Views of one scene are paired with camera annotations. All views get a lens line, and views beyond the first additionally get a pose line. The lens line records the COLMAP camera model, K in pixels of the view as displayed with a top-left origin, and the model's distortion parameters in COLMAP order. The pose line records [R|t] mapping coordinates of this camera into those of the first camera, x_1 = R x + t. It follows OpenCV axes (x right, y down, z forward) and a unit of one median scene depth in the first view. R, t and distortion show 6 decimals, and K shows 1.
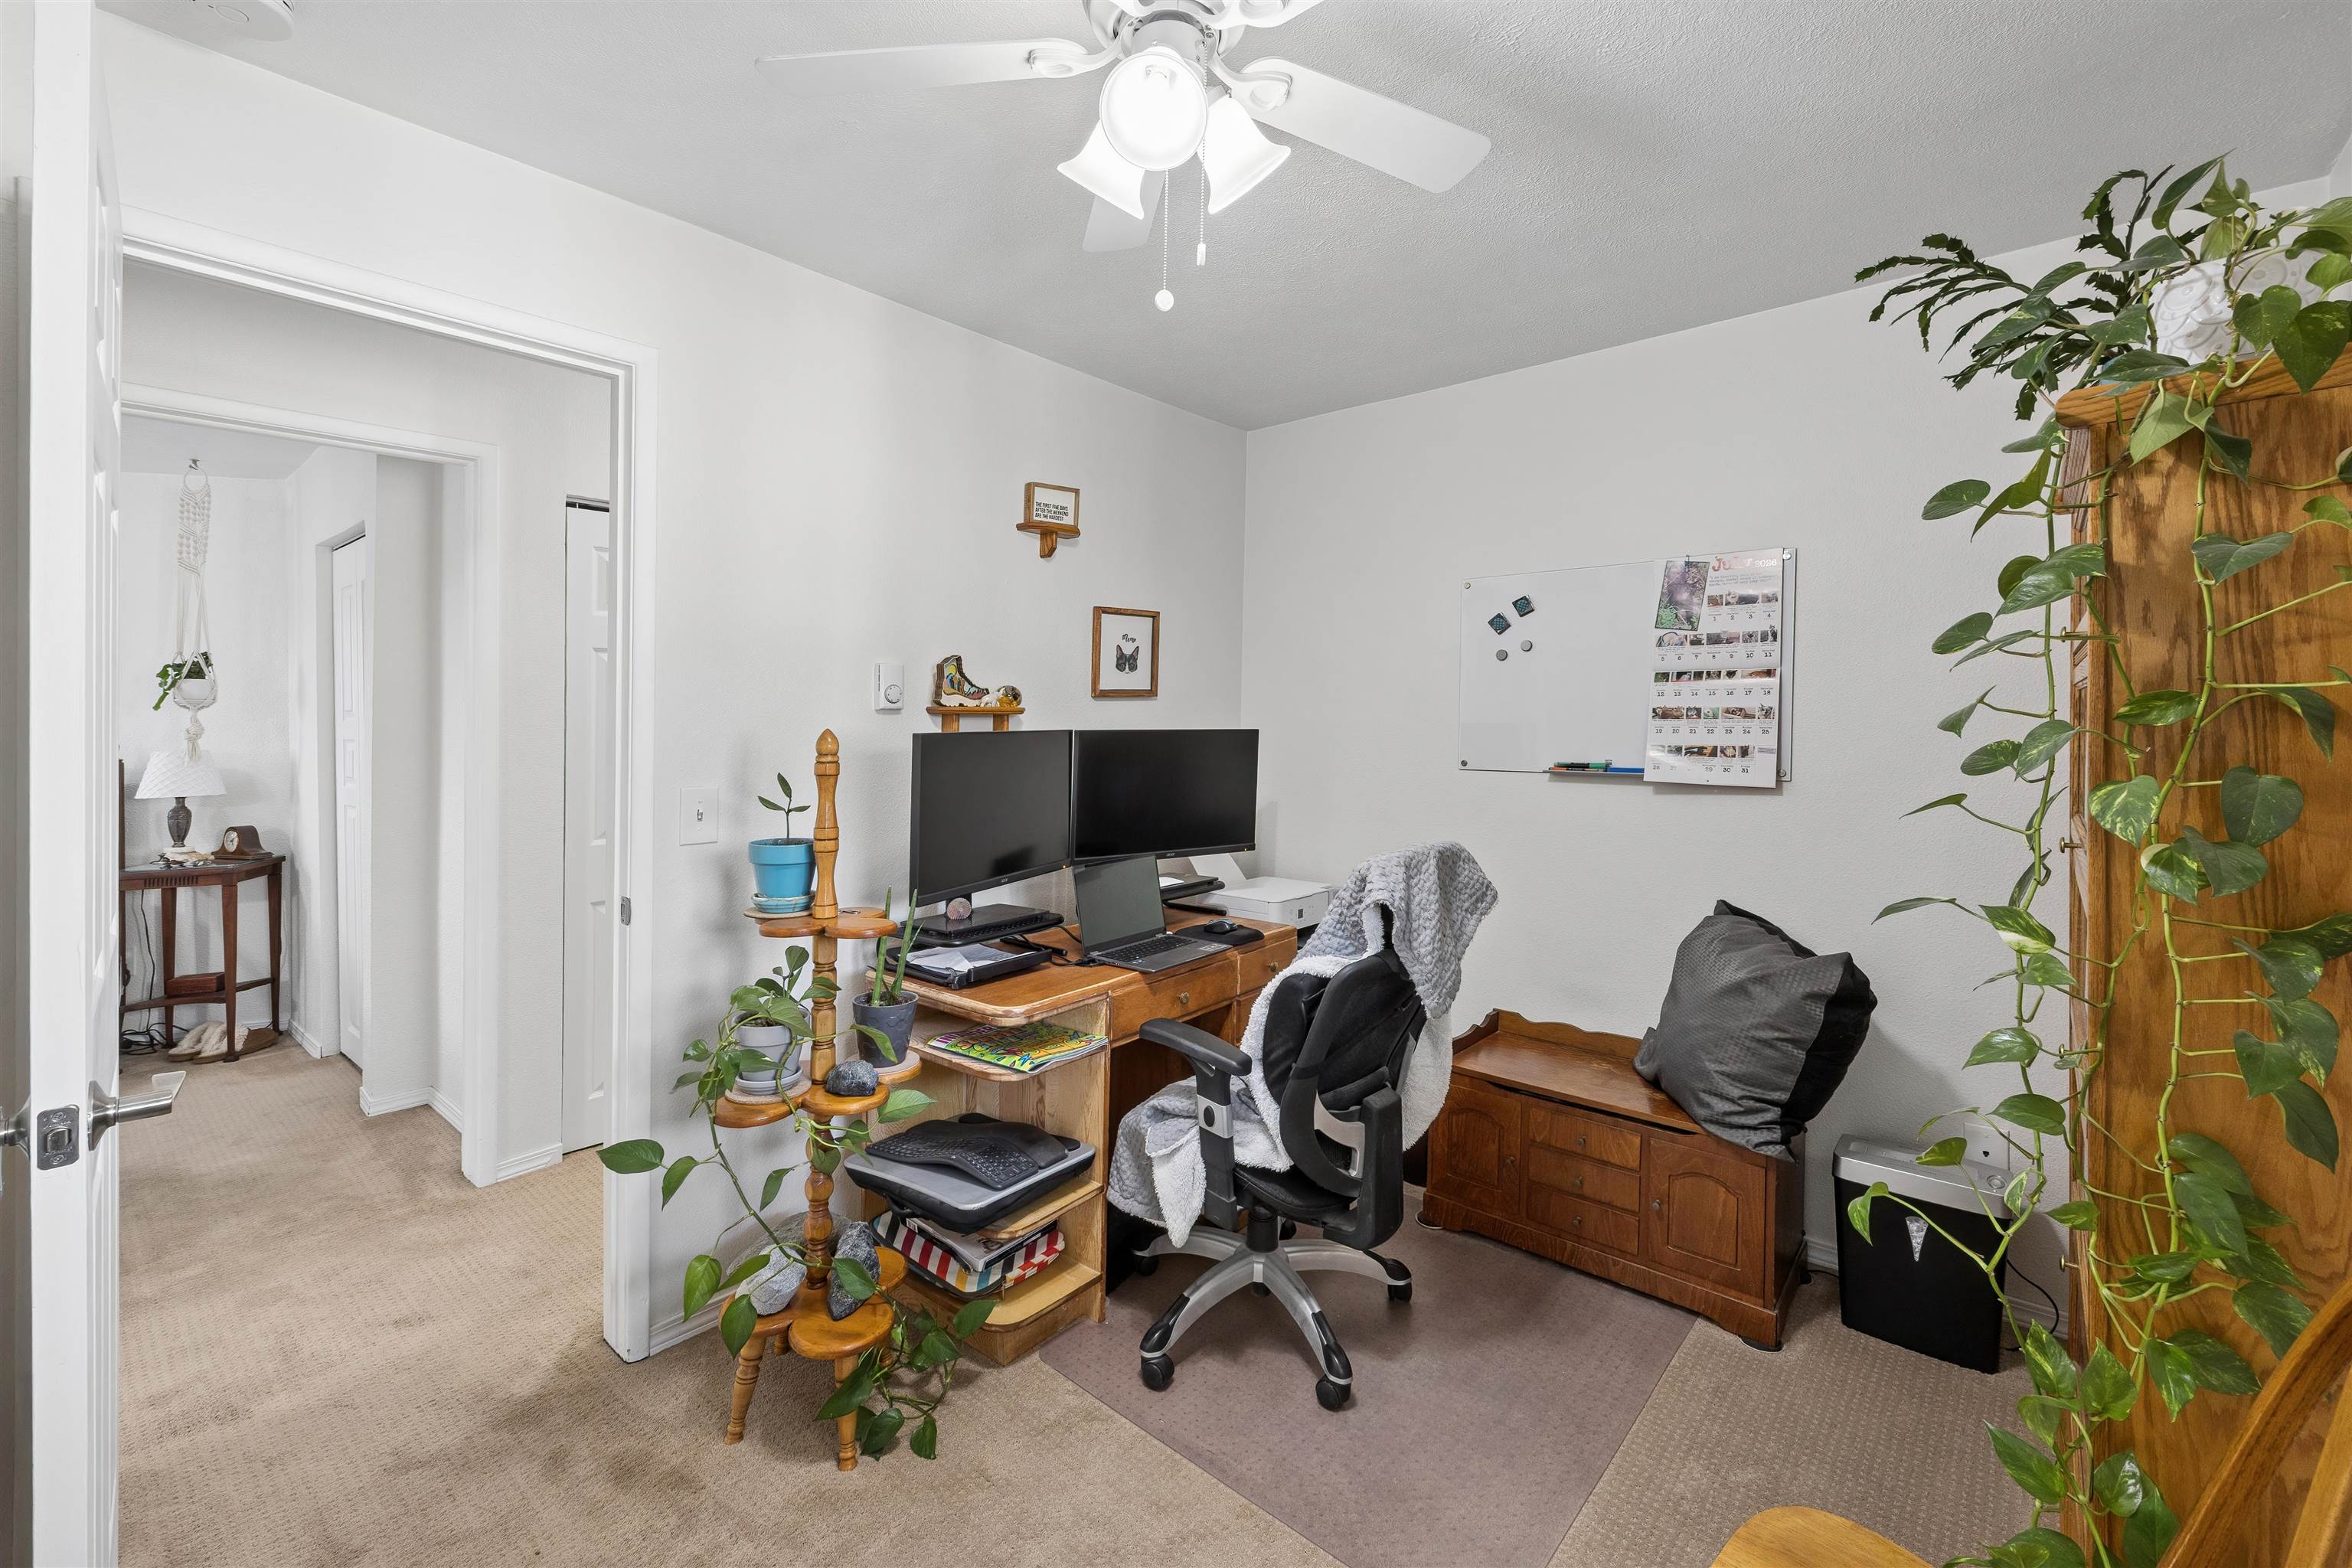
lens RADIAL K [[975.1, 0, 1211.6], [0, 975.1, 717.0], [0, 0, 1]] dist [0.002701, 0.000451]
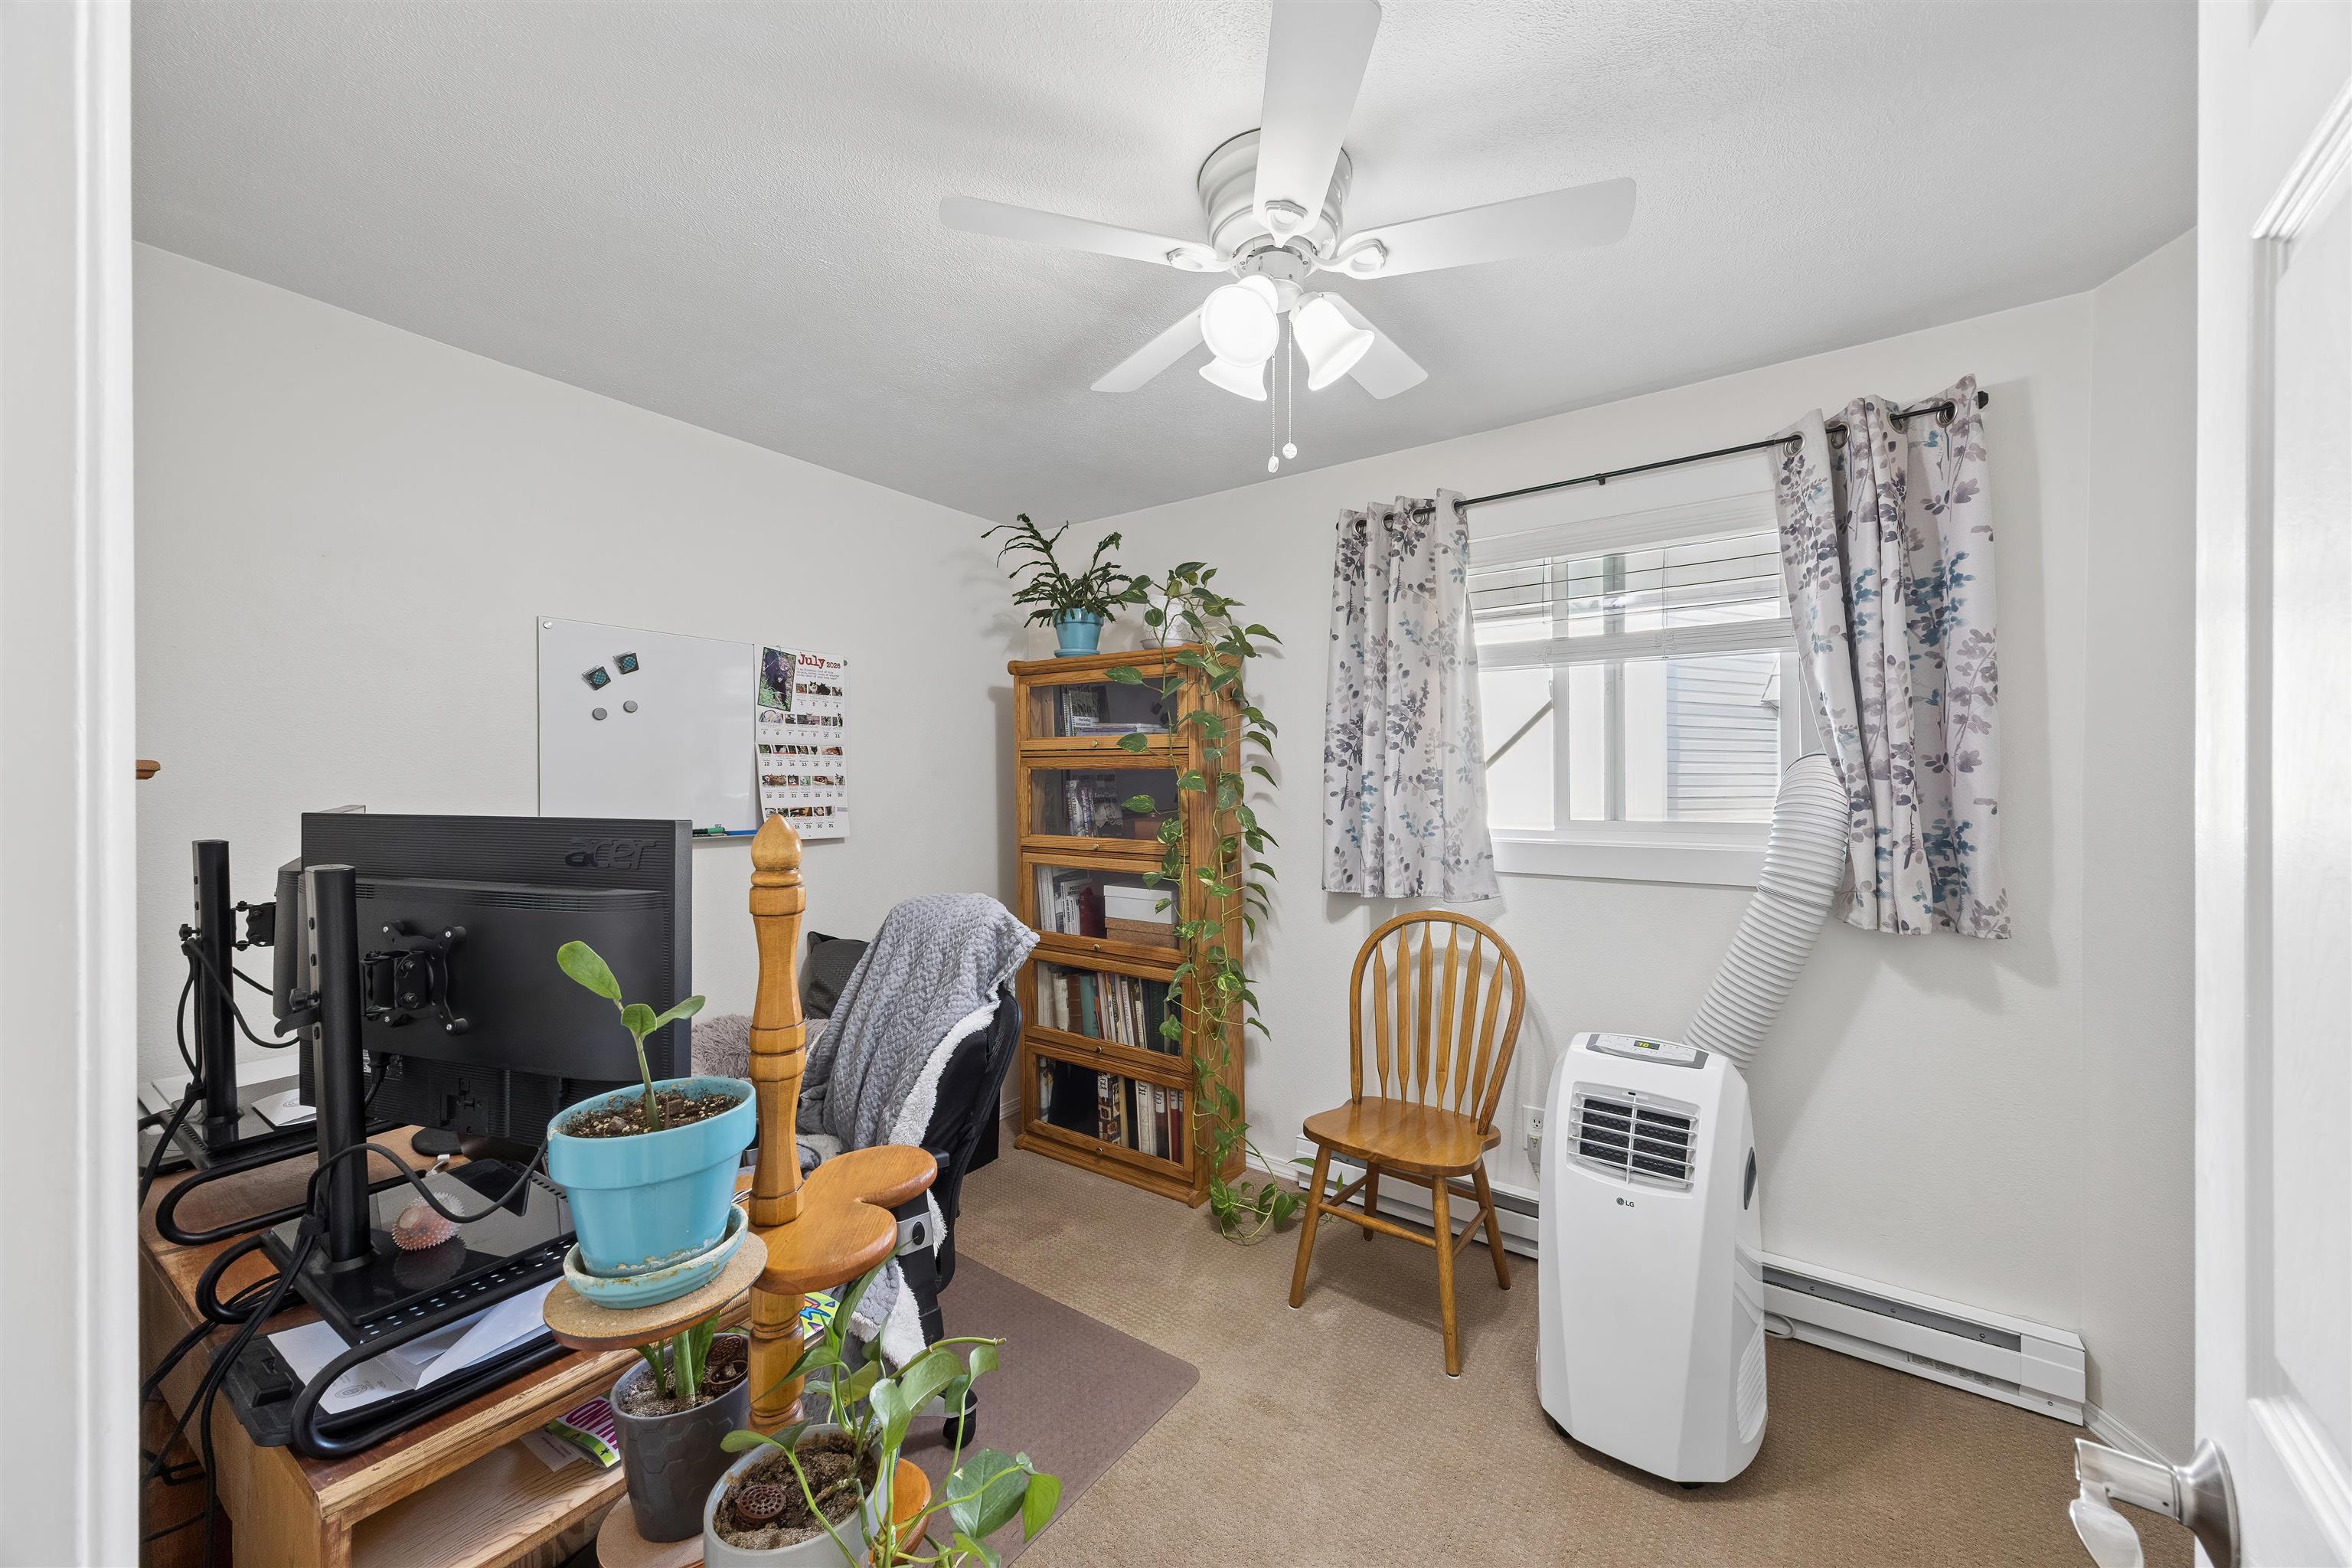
lens RADIAL K [[870.2, 0, 1186.4], [0, 870.2, 776.4], [0, 0, 1]] dist [0.000875, 0.000034]
pose [[-0.086658, 0.007531, 0.996210, -0.723657], [0.000158, 0.999972, -0.007545, -0.000977], [-0.996238, -0.000497, -0.086656, 0.727862]]
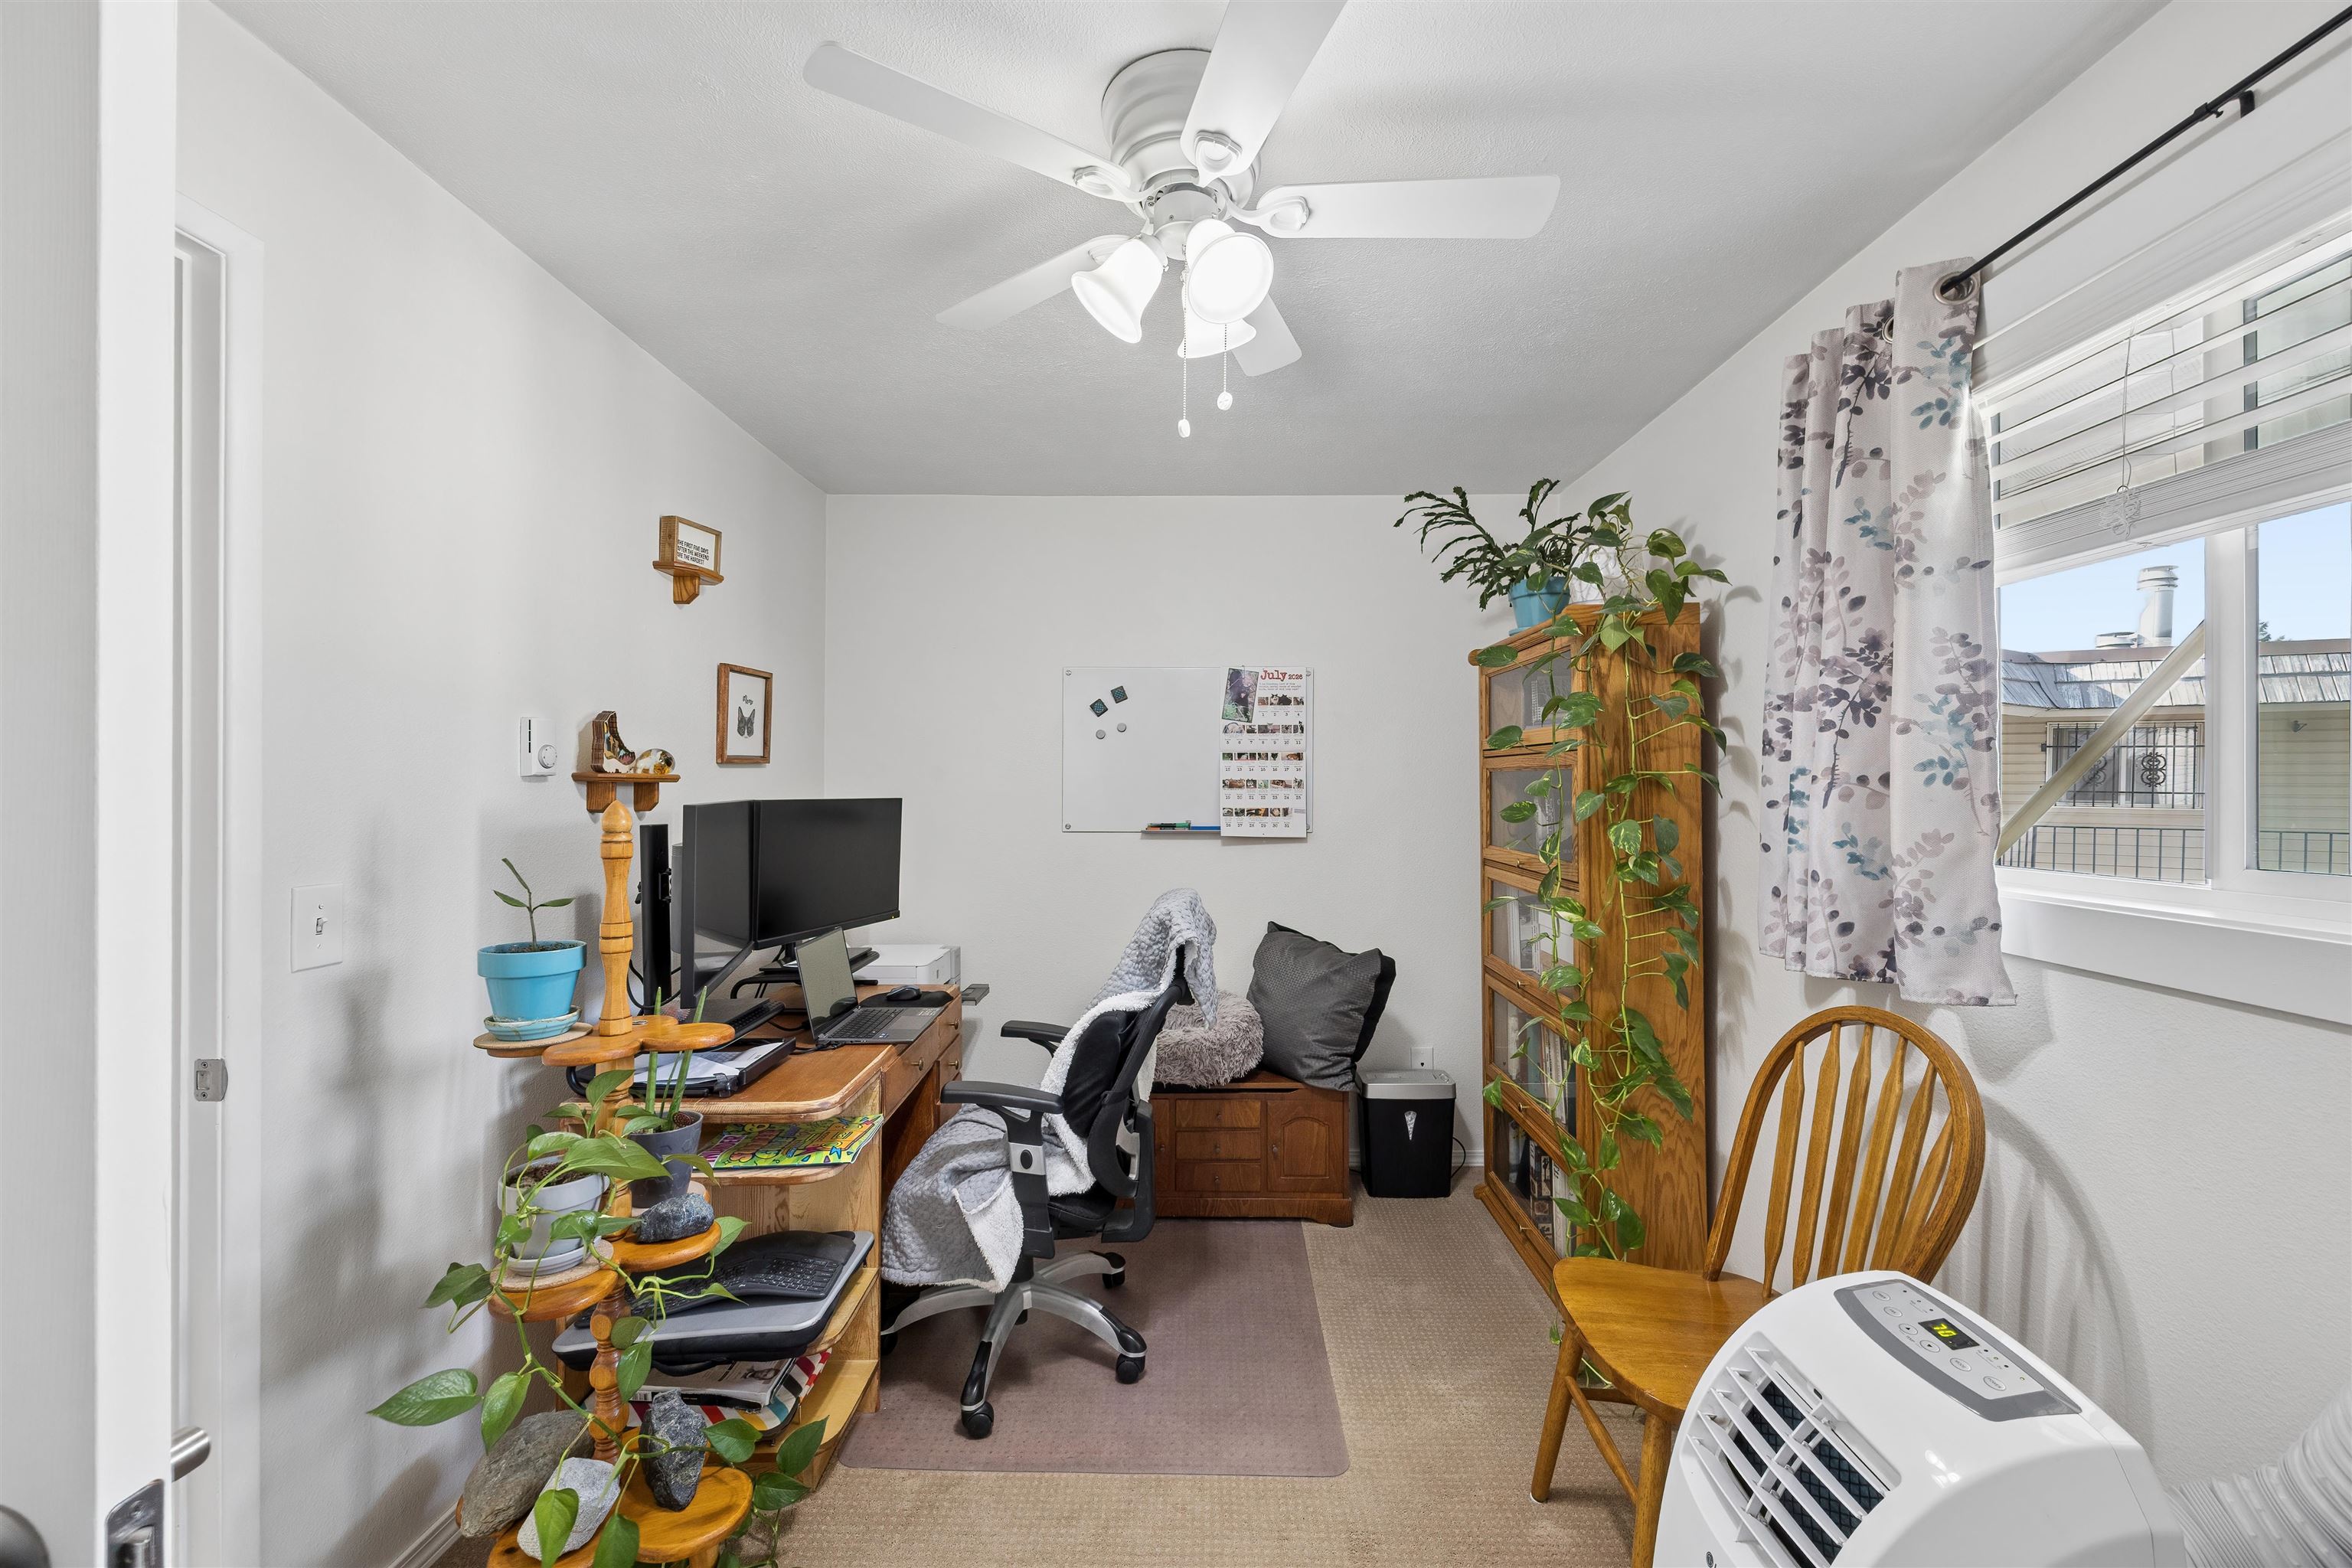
lens RADIAL K [[925.9, 0, 1181.7], [0, 925.9, 780.2], [0, 0, 1]] dist [0.002483, 0.000134]
pose [[0.770903, 0.006075, 0.636923, -0.463918], [-0.002141, 0.999974, -0.006946, -0.000054], [-0.636949, 0.003990, 0.770896, 0.094299]]
